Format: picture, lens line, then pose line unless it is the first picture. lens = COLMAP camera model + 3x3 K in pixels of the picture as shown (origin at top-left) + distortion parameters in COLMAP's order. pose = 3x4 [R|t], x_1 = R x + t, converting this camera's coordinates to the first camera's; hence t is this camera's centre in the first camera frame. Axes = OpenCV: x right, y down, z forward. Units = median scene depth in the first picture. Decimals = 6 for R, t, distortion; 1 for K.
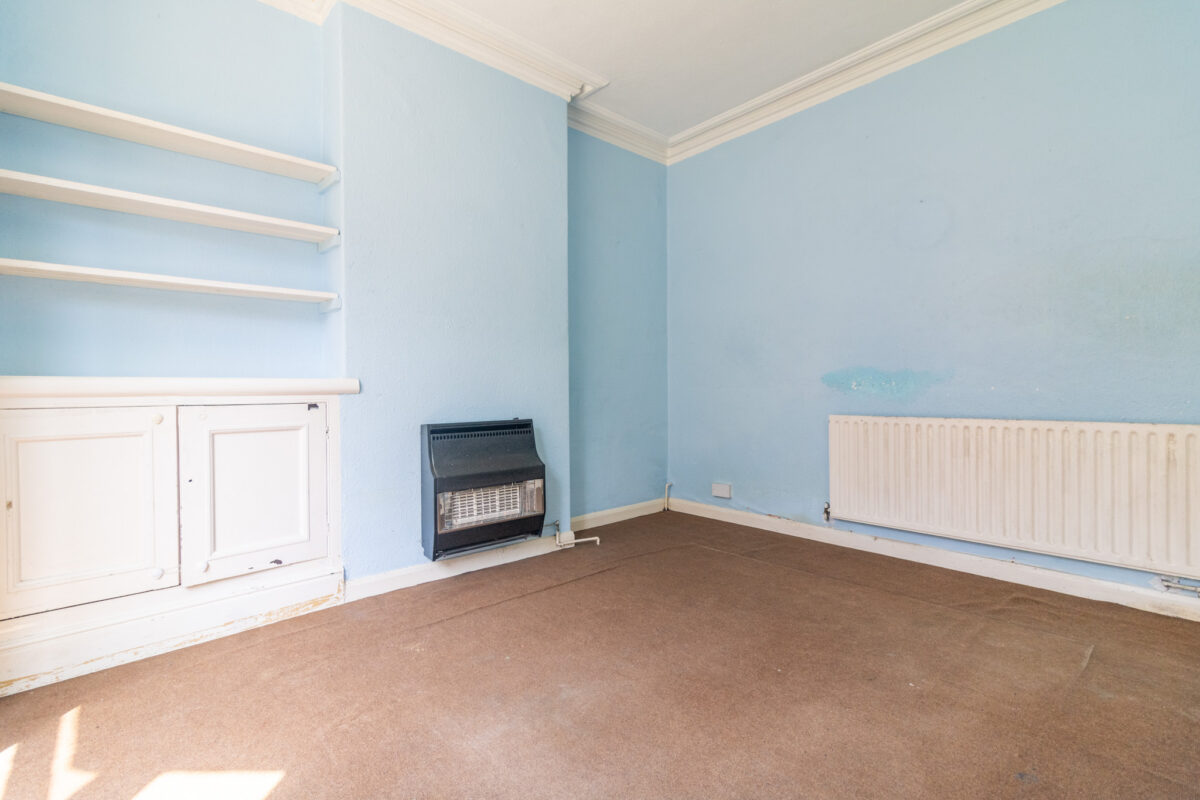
lens RADIAL K [[533.8, 0, 594.6], [0, 533.8, 397.6], [0, 0, 1]] dist [-0.002807, 0.000323]
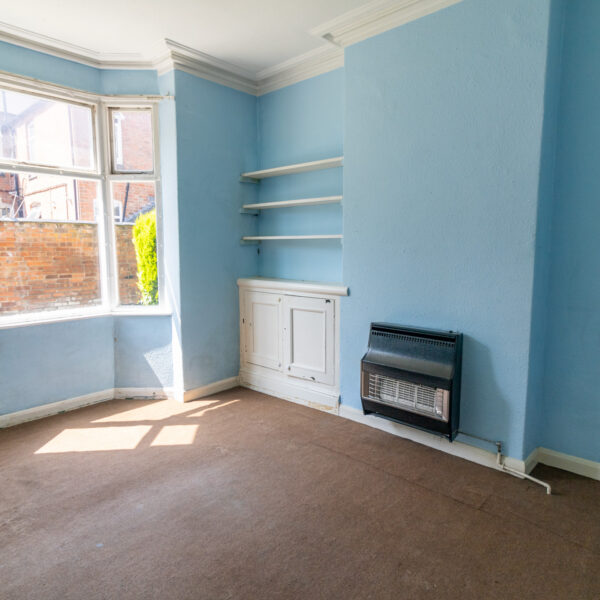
lens RADIAL K [[416.9, 0, 298.8], [0, 416.9, 291.2], [0, 0, 1]] dist [-0.000926, 0.003127]
pose [[0.115607, 0.115637, -0.986541, 0.850427], [-0.006720, 0.993269, 0.115639, -0.180744], [0.993272, -0.006739, 0.115605, 0.758173]]
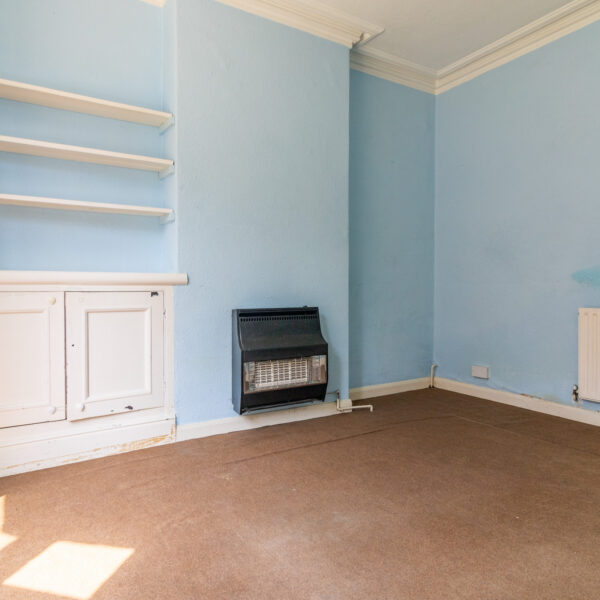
lens RADIAL K [[447.4, 0, 300.0], [0, 447.4, 300.0], [0, 0, 1]] dist [-0.009809, 0.003800]
pose [[0.985330, 0.012318, -0.170214, 0.023970], [-0.010190, 0.999859, 0.013372, 0.013261], [0.170355, -0.011442, 0.985316, -0.046100]]
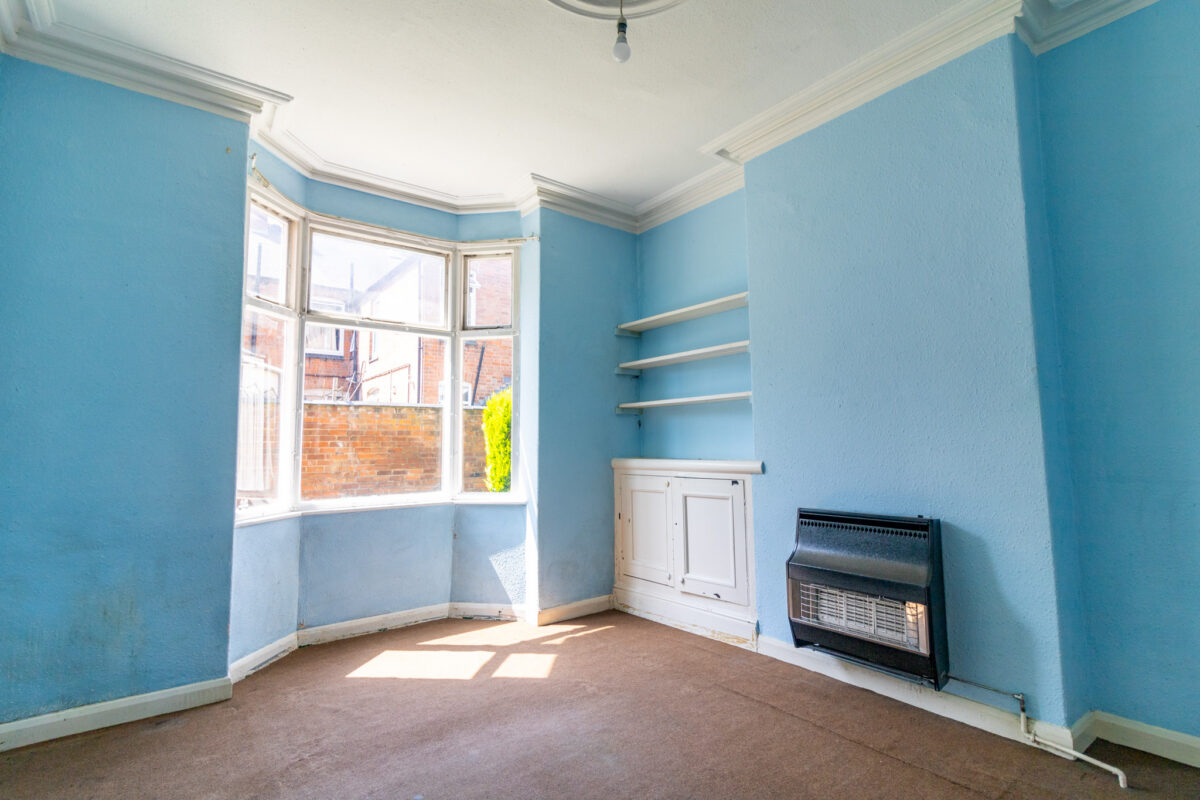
lens RADIAL K [[556.0, 0, 602.7], [0, 556.0, 394.6], [0, 0, 1]] dist [-0.001304, 0.002026]
pose [[-0.047144, -0.082142, -0.995505, 0.866492], [0.002668, 0.996599, -0.082359, -0.087725], [0.998885, -0.006539, -0.046765, 0.759696]]
